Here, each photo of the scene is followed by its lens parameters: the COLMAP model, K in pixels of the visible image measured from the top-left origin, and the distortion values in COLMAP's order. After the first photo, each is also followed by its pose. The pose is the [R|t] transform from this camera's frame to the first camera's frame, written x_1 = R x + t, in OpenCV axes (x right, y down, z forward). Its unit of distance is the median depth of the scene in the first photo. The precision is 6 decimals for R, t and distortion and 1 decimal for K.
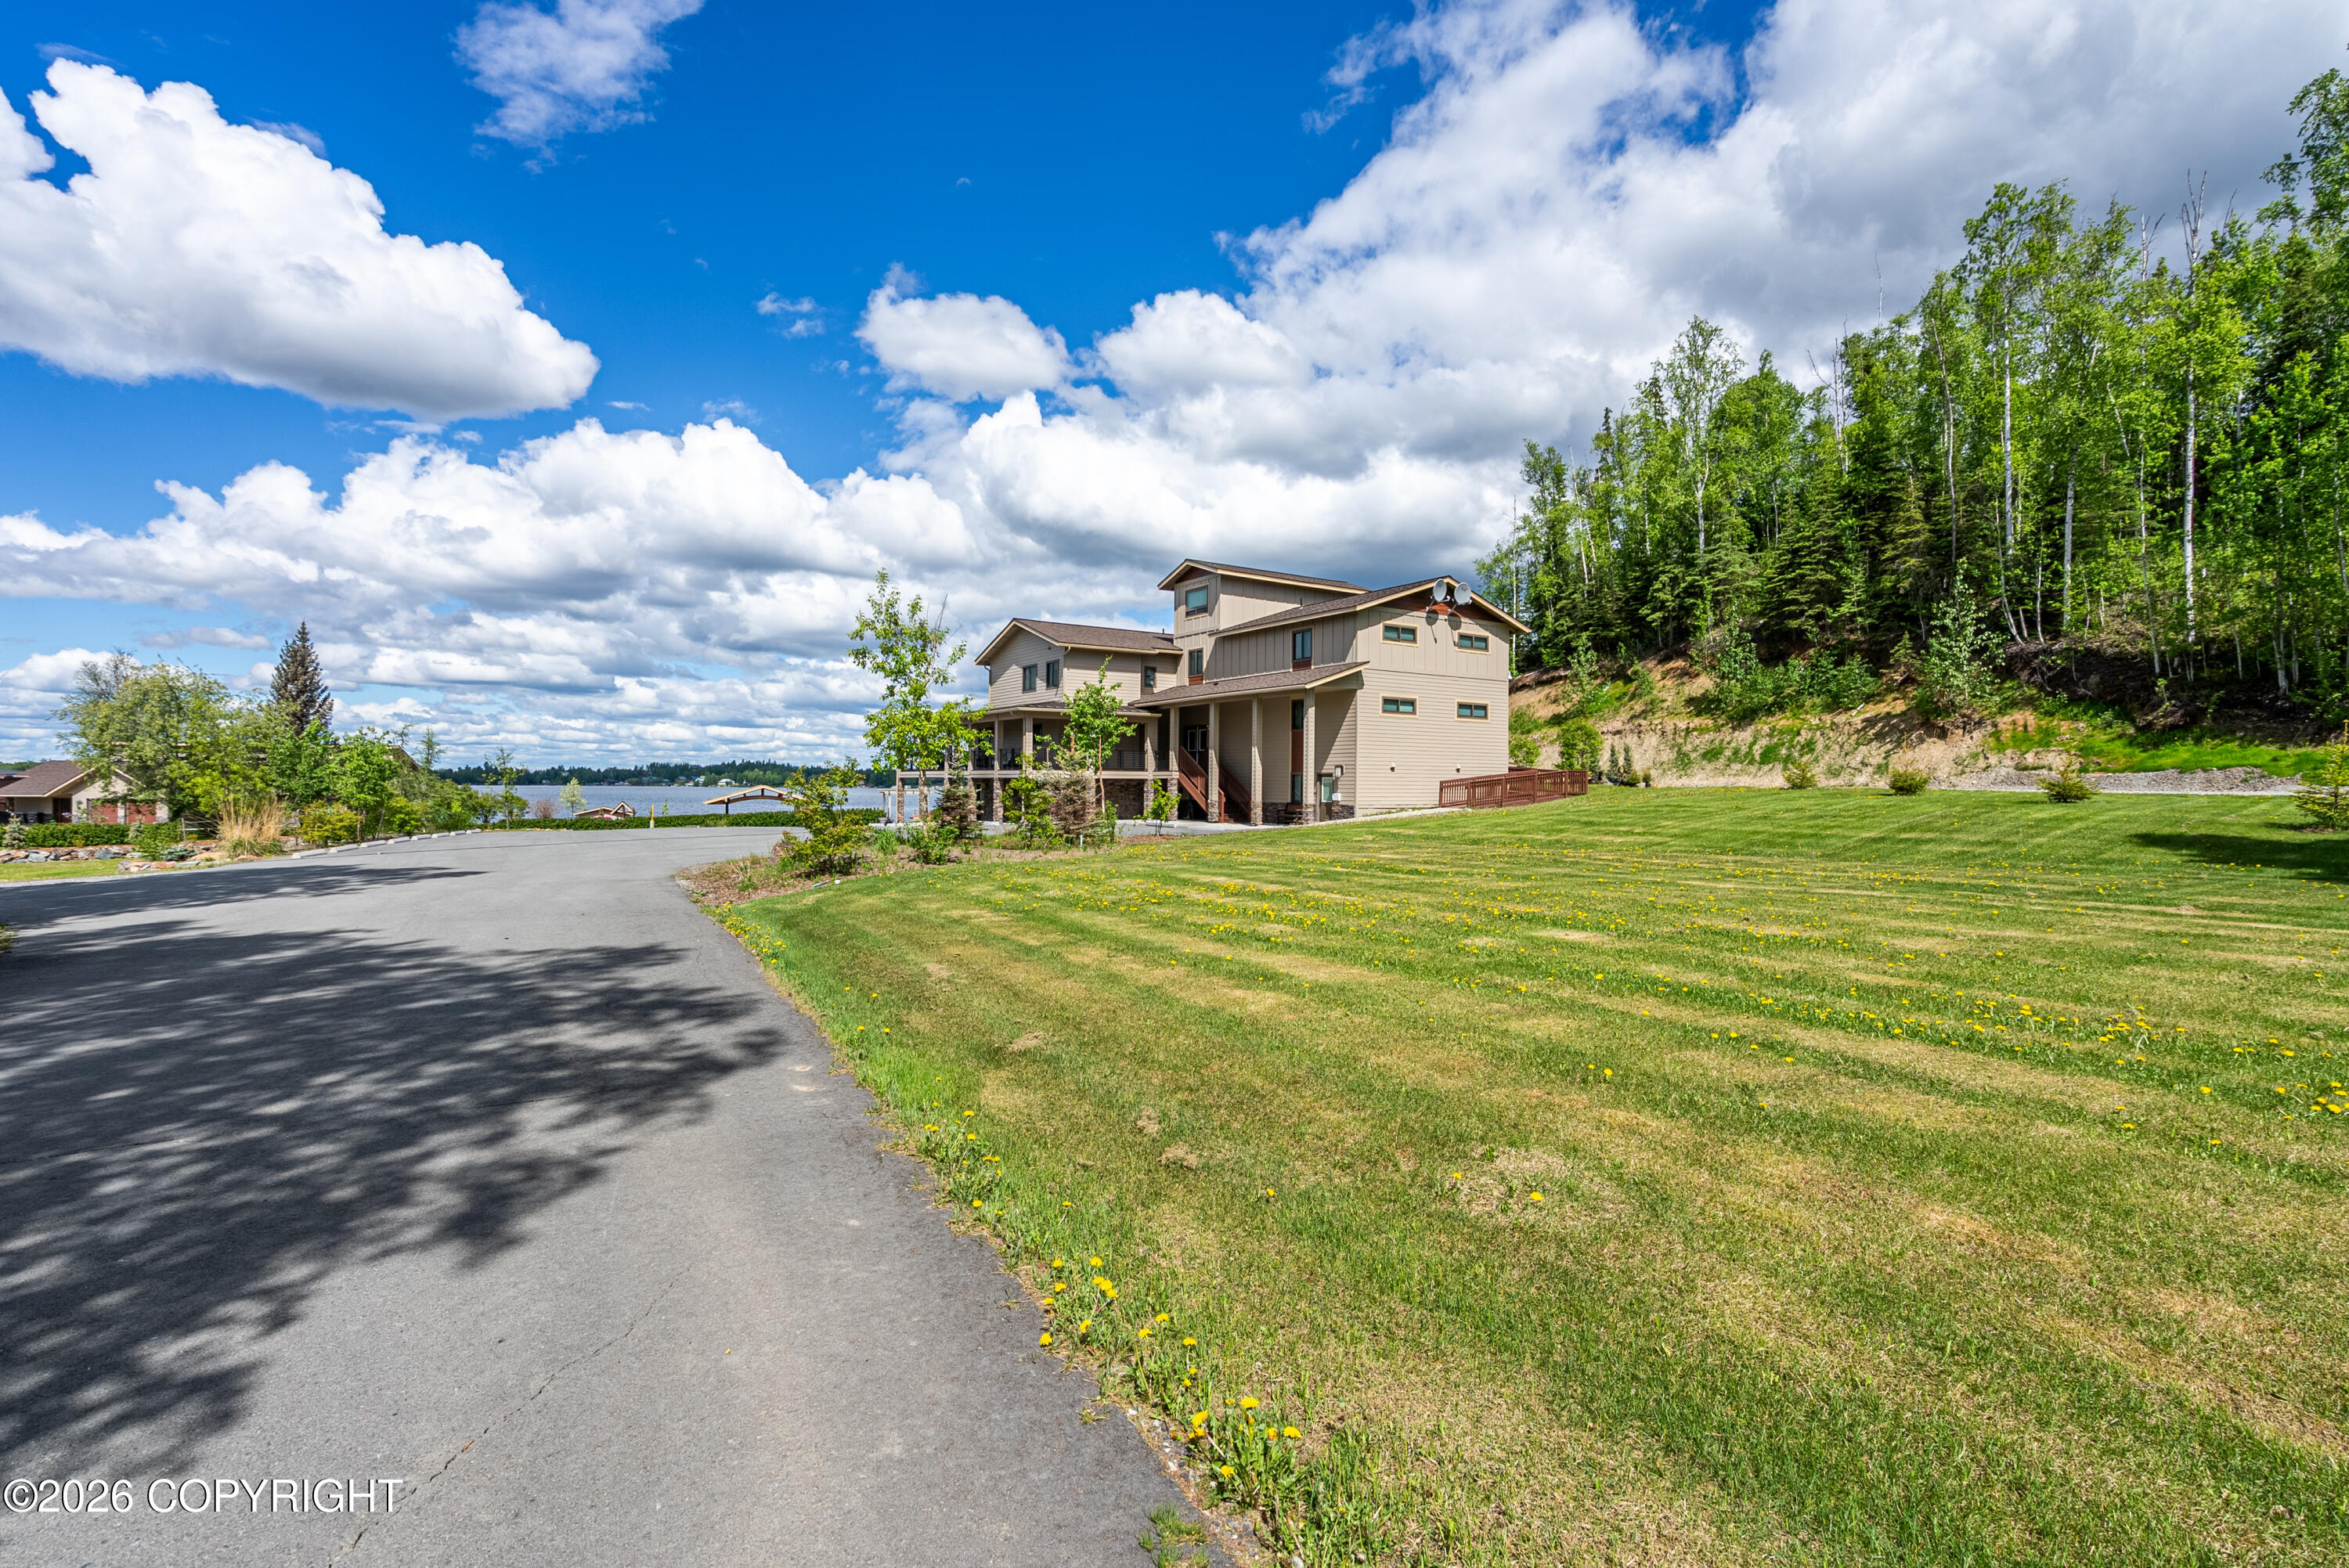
lens RADIAL K [[1074.3, 0, 1174.5], [0, 1074.3, 784.0], [0, 0, 1]] dist [0.001091, 0.000208]
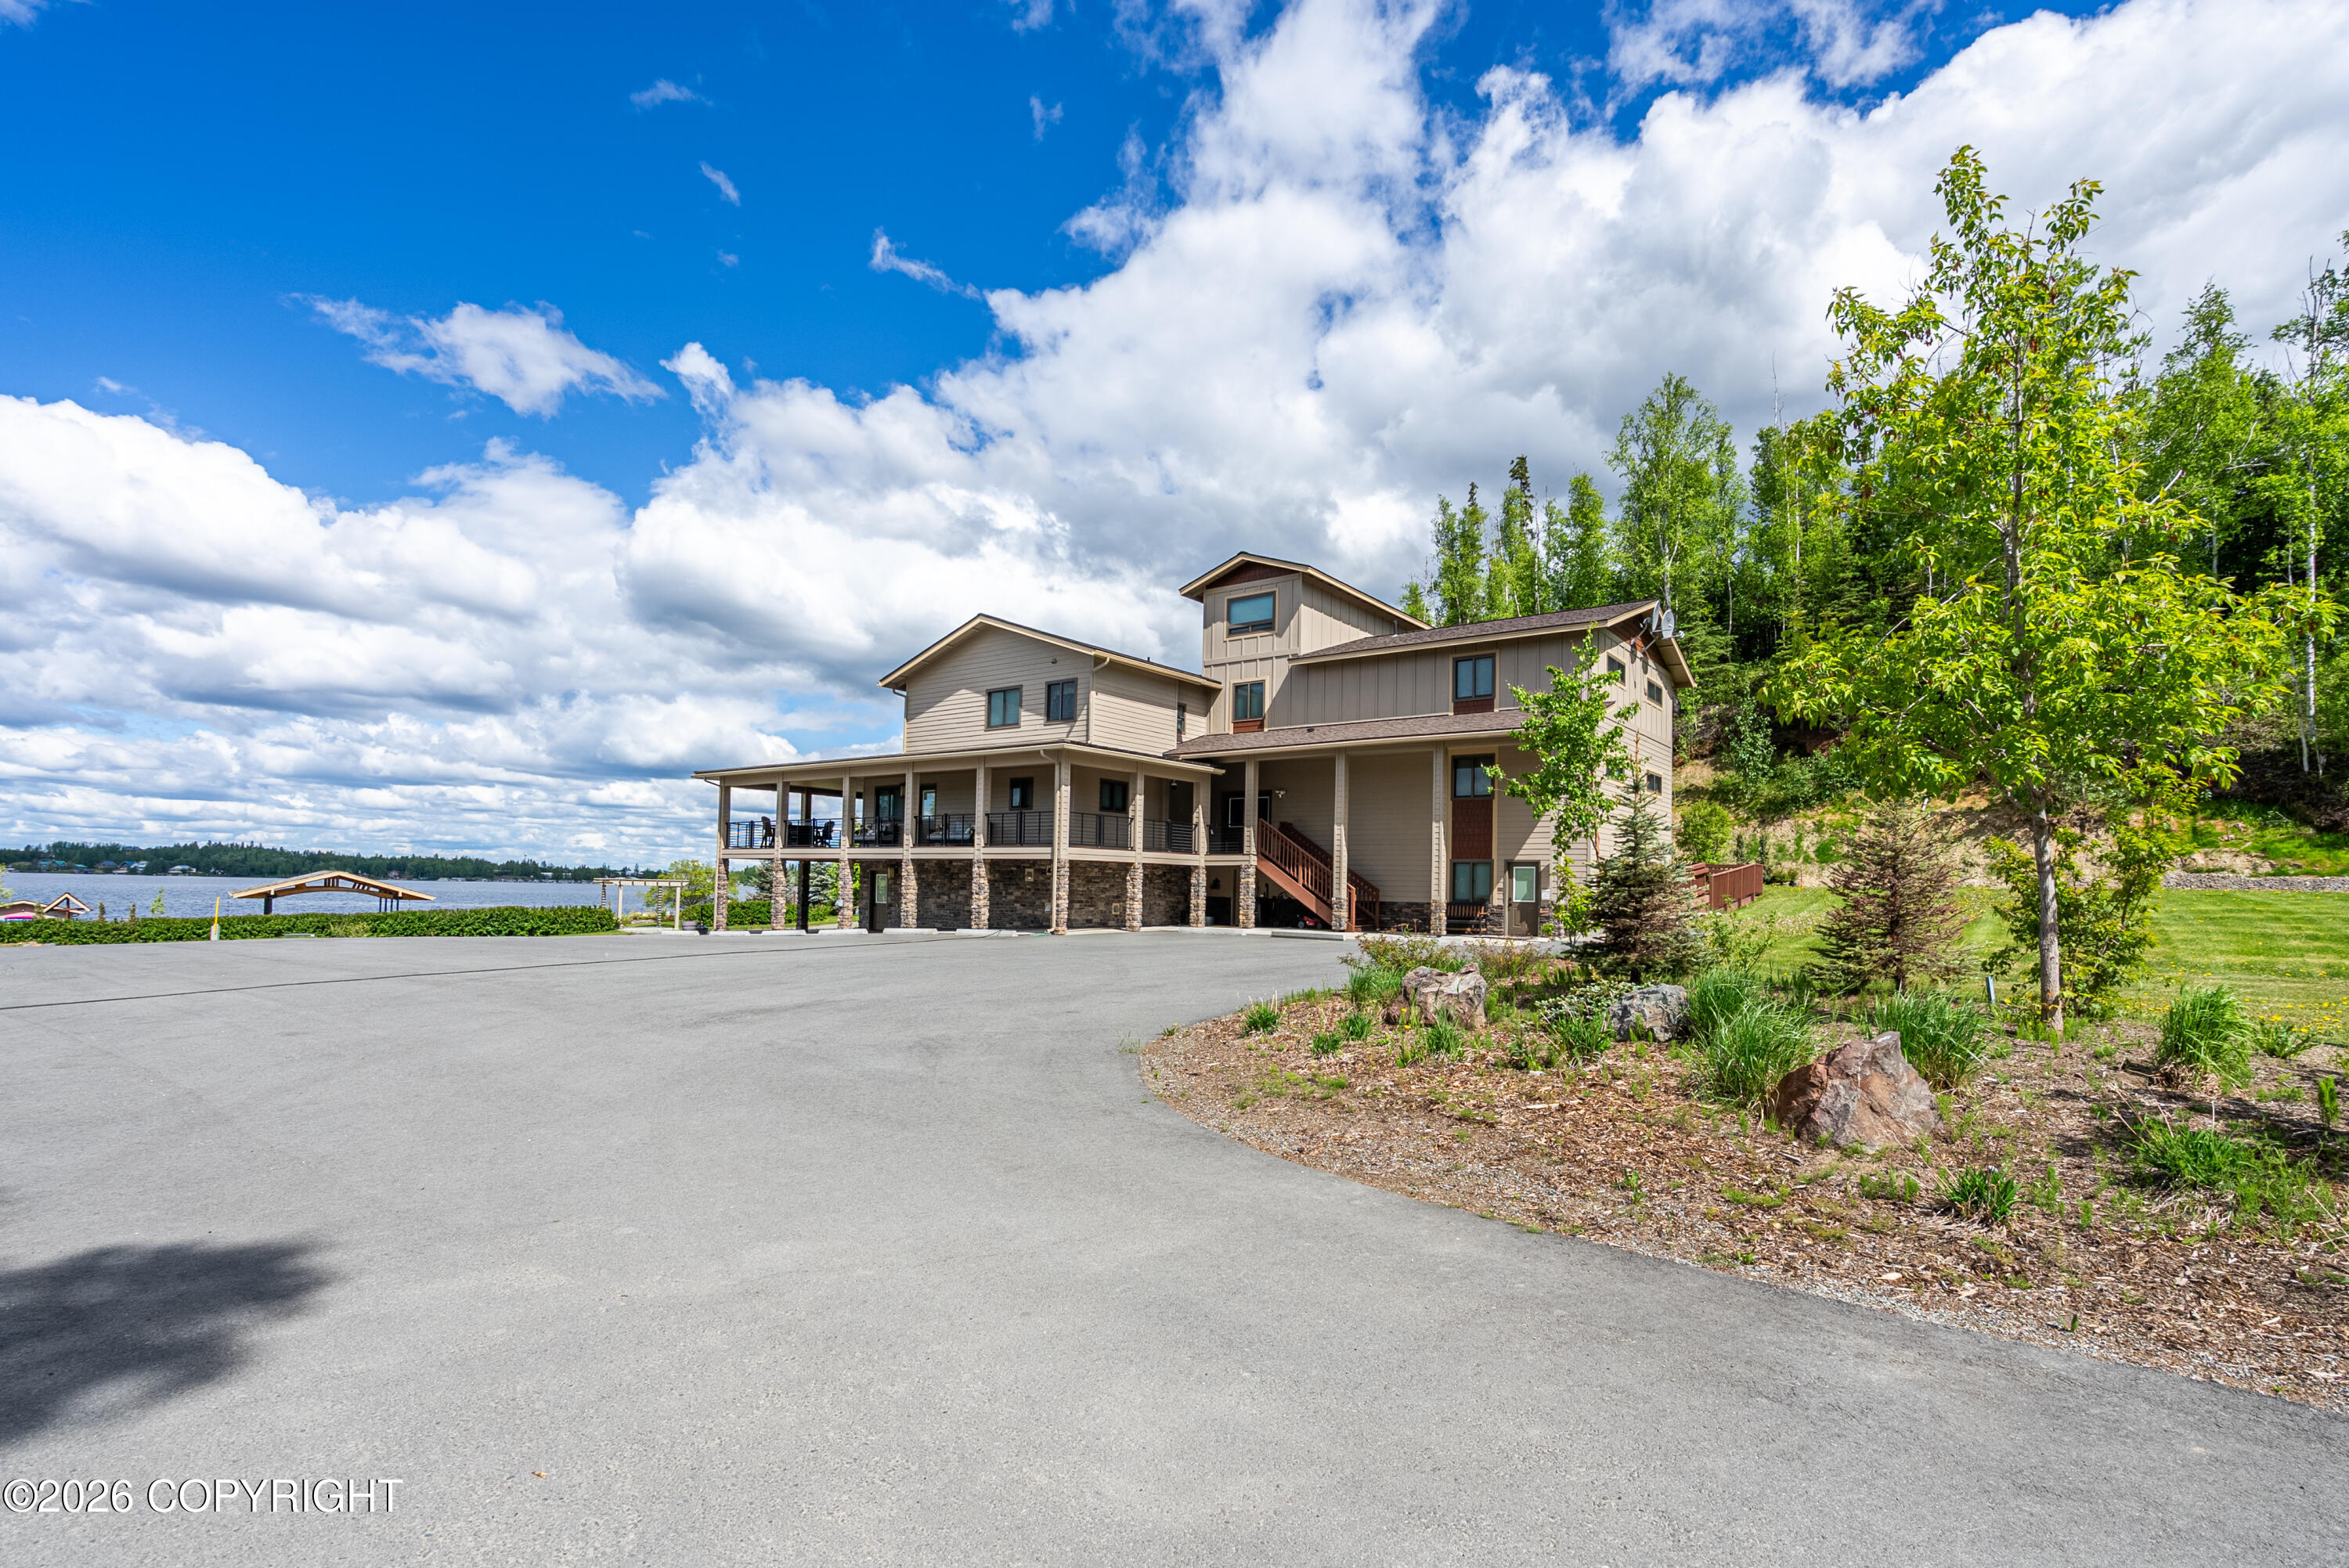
lens RADIAL K [[1064.0, 0, 1173.1], [0, 1064.0, 856.0], [0, 0, 1]] dist [0.000313, 0.000173]
pose [[0.935039, 0.022452, 0.353832, -0.272256], [-0.013458, 0.999521, -0.027859, 0.007881], [-0.354288, 0.021288, 0.934894, 0.376200]]
